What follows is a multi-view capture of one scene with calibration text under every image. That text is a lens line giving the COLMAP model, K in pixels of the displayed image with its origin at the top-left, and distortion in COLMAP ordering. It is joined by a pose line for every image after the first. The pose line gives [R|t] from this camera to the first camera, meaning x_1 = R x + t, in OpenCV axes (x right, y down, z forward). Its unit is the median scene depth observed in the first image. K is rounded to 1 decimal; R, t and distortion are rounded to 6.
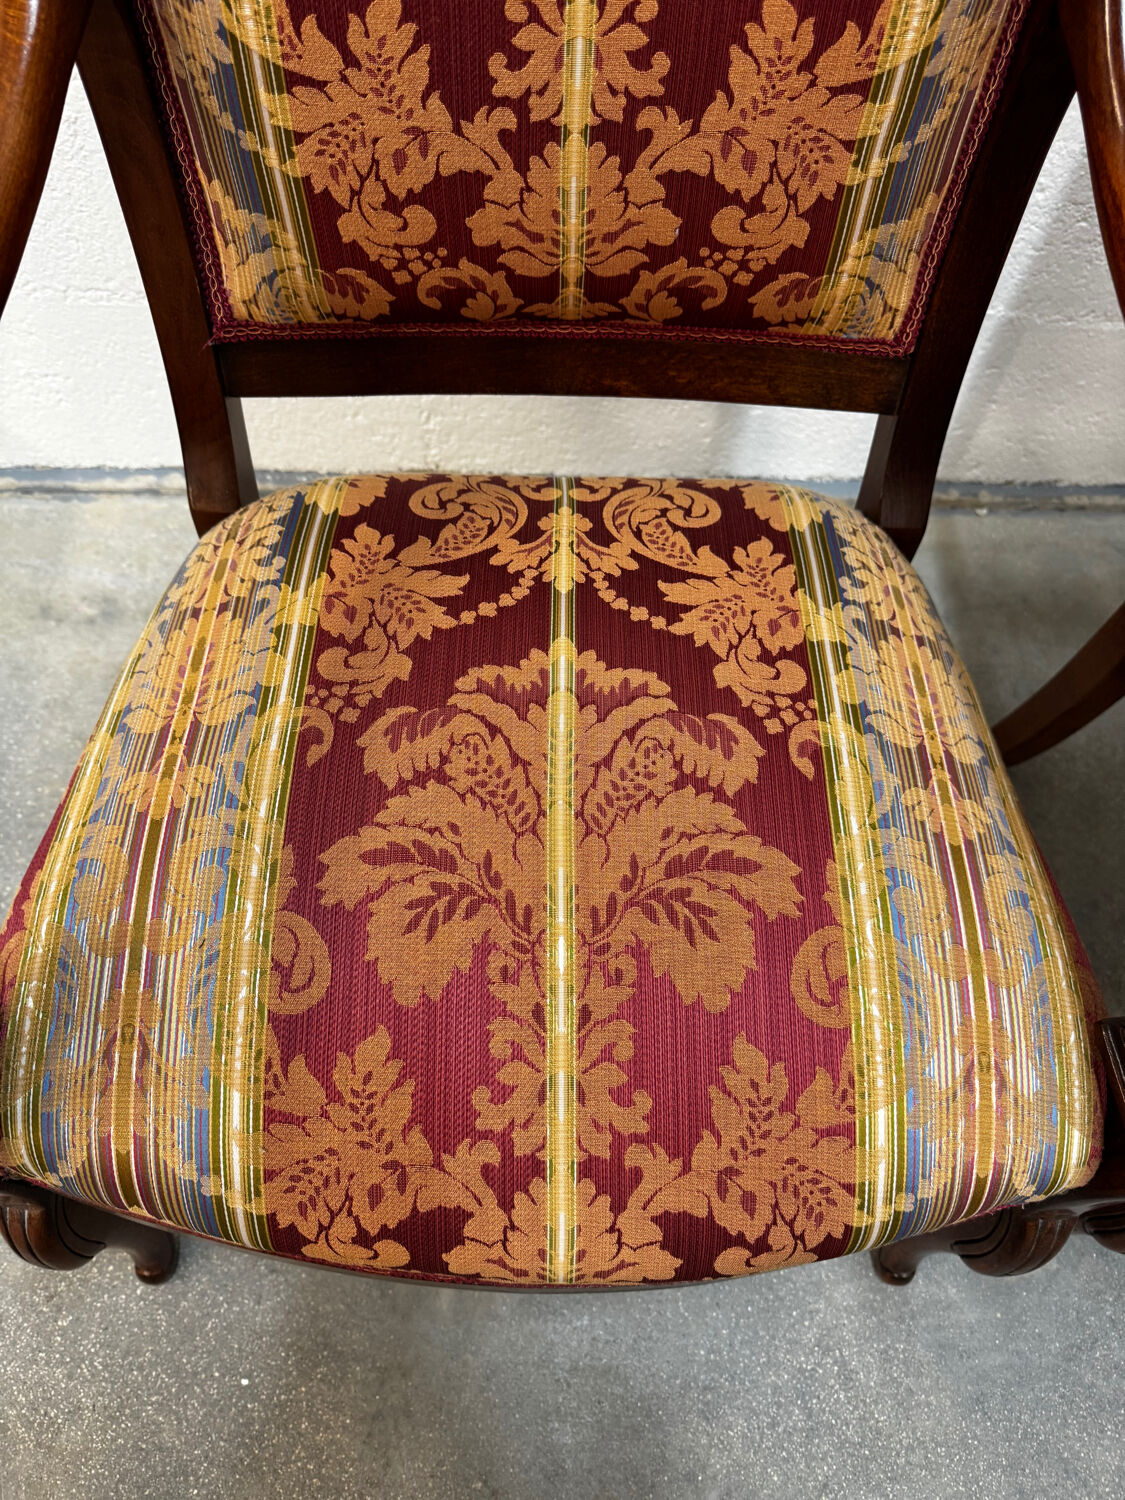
lens RADIAL K [[1075.8, 0, 555.8], [0, 1075.8, 754.3], [0, 0, 1]] dist [0.151857, -0.285313]
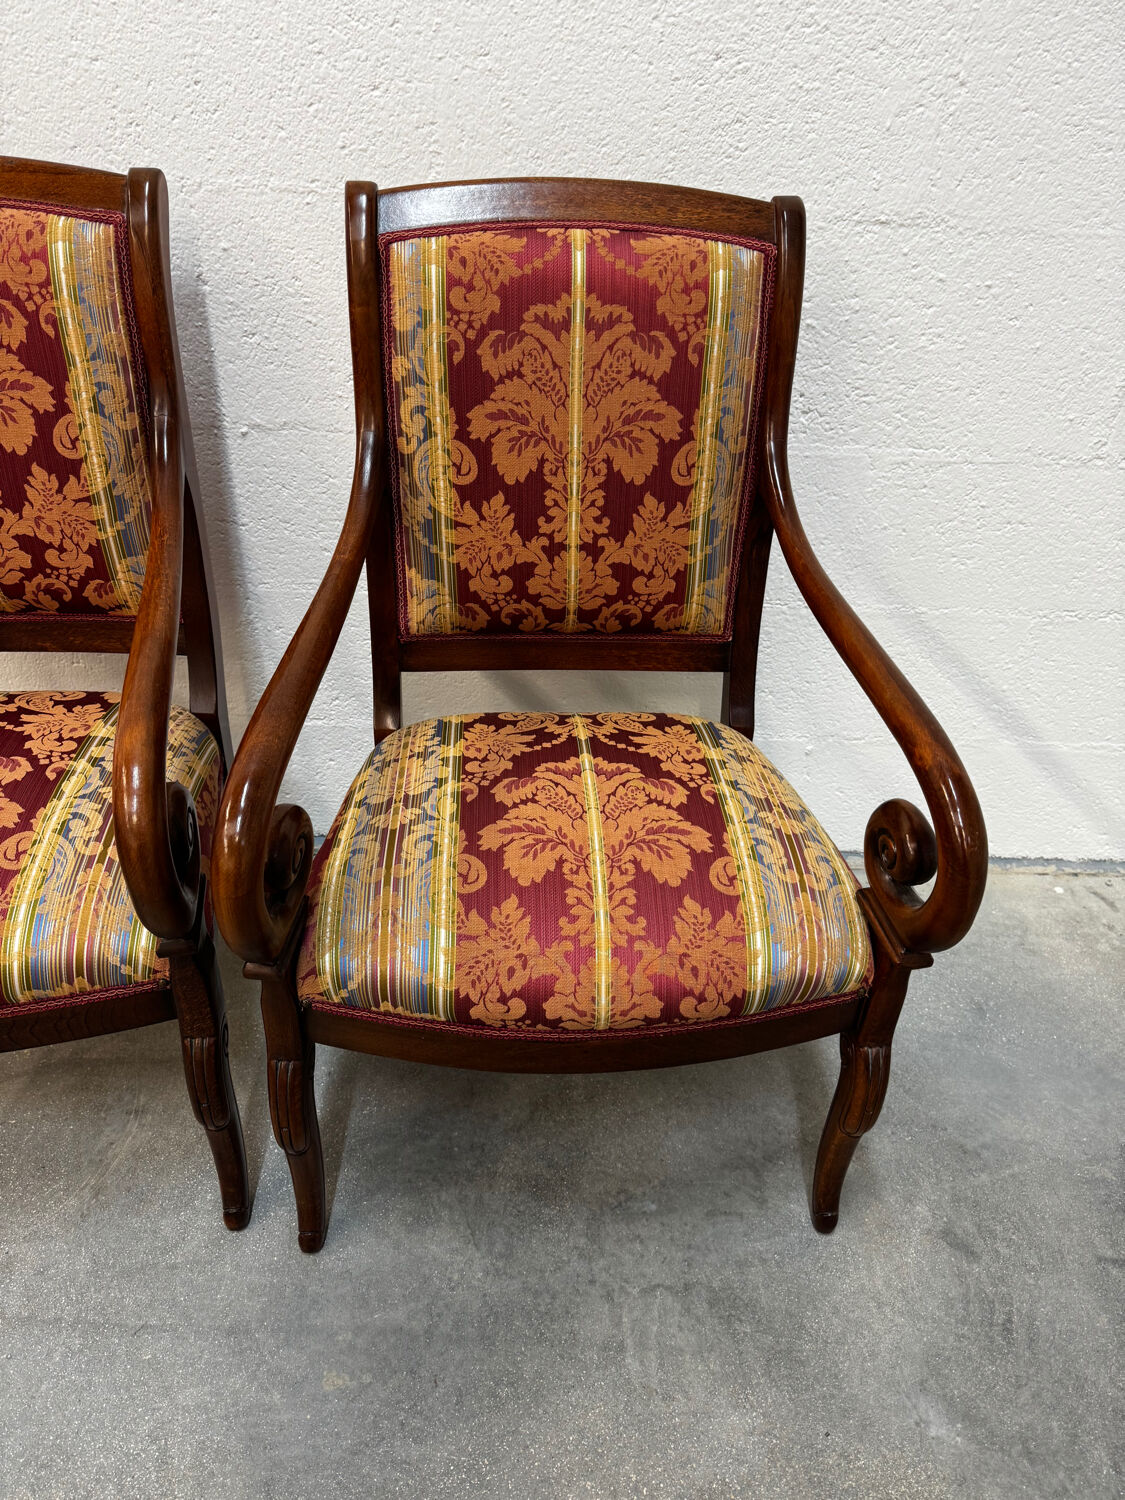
lens RADIAL K [[1071.2, 0, 554.9], [0, 1071.2, 756.7], [0, 0, 1]] dist [0.006487, -0.011230]
pose [[0.998367, -0.032547, 0.046942, 1.048671], [0.049999, 0.895309, -0.442630, 0.887522], [-0.027621, 0.444254, 0.895475, -0.795631]]
